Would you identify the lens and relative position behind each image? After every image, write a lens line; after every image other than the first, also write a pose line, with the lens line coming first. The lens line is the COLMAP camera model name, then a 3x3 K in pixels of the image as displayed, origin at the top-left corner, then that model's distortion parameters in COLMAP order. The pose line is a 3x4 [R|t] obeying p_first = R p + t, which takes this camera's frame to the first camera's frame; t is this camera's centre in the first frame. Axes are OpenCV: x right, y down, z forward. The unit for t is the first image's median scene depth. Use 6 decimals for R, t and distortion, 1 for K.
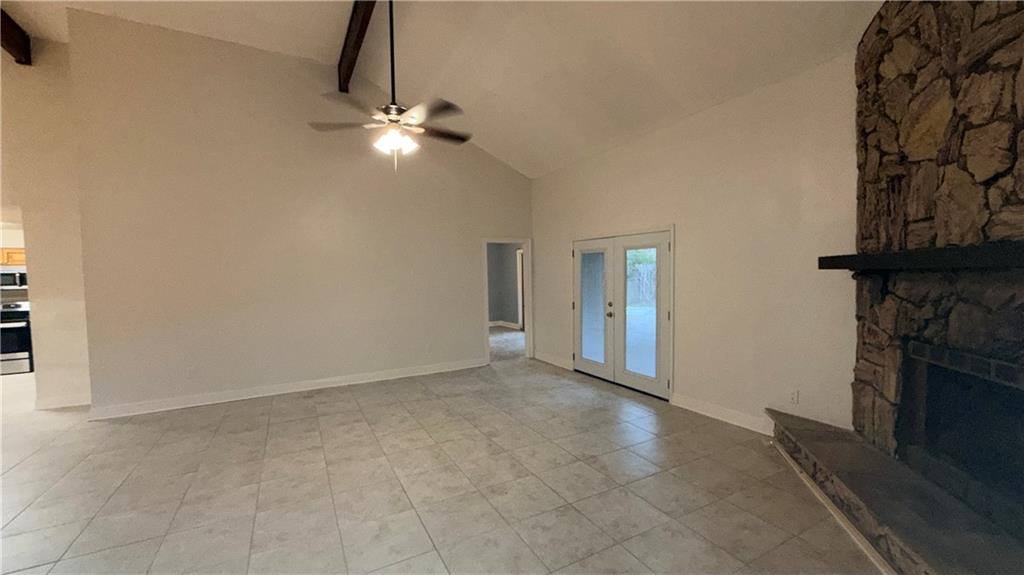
lens RADIAL K [[408.2, 0, 514.0], [0, 408.2, 291.5], [0, 0, 1]] dist [-0.002113, 0.000172]
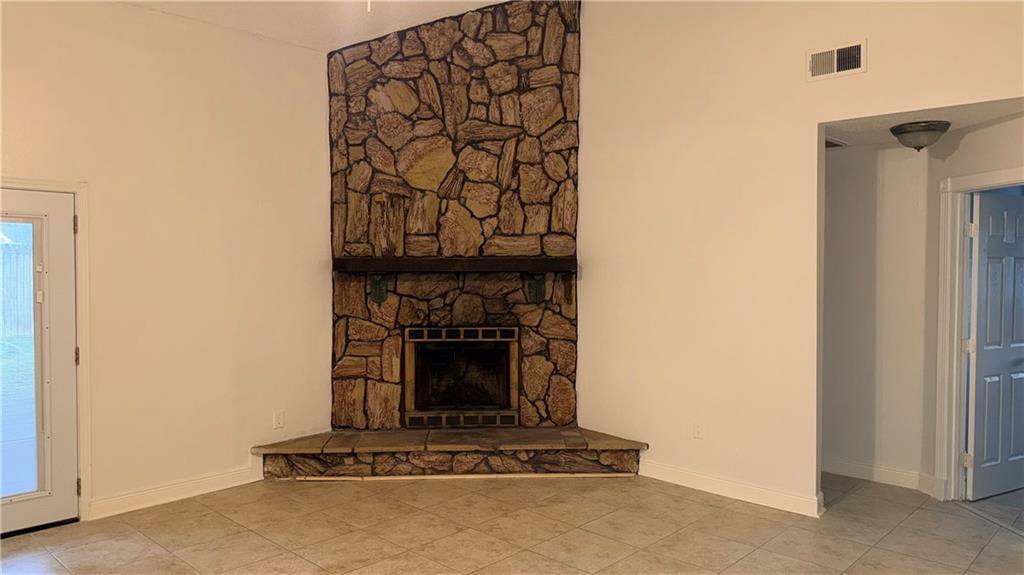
lens RADIAL K [[711.9, 0, 514.1], [0, 711.9, 287.0], [0, 0, 1]] dist [0.075449, -0.090547]
pose [[-0.304827, -0.020898, 0.952178, -1.284266], [0.043091, 0.998433, 0.035708, -0.074213], [-0.951432, 0.051915, -0.303449, 1.417577]]
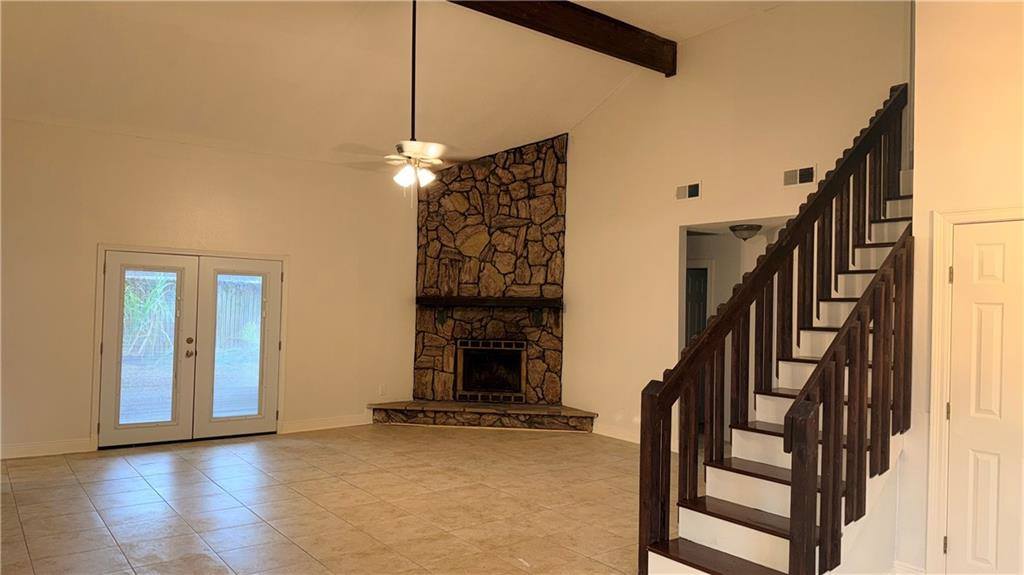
lens RADIAL K [[711.9, 0, 513.9], [0, 711.9, 286.0], [0, 0, 1]] dist [0.075449, -0.090547]
pose [[-0.152171, 0.031138, 0.987864, -2.801674], [0.022340, 0.999357, -0.028059, -0.047210], [-0.988102, 0.017799, -0.152769, 1.339024]]
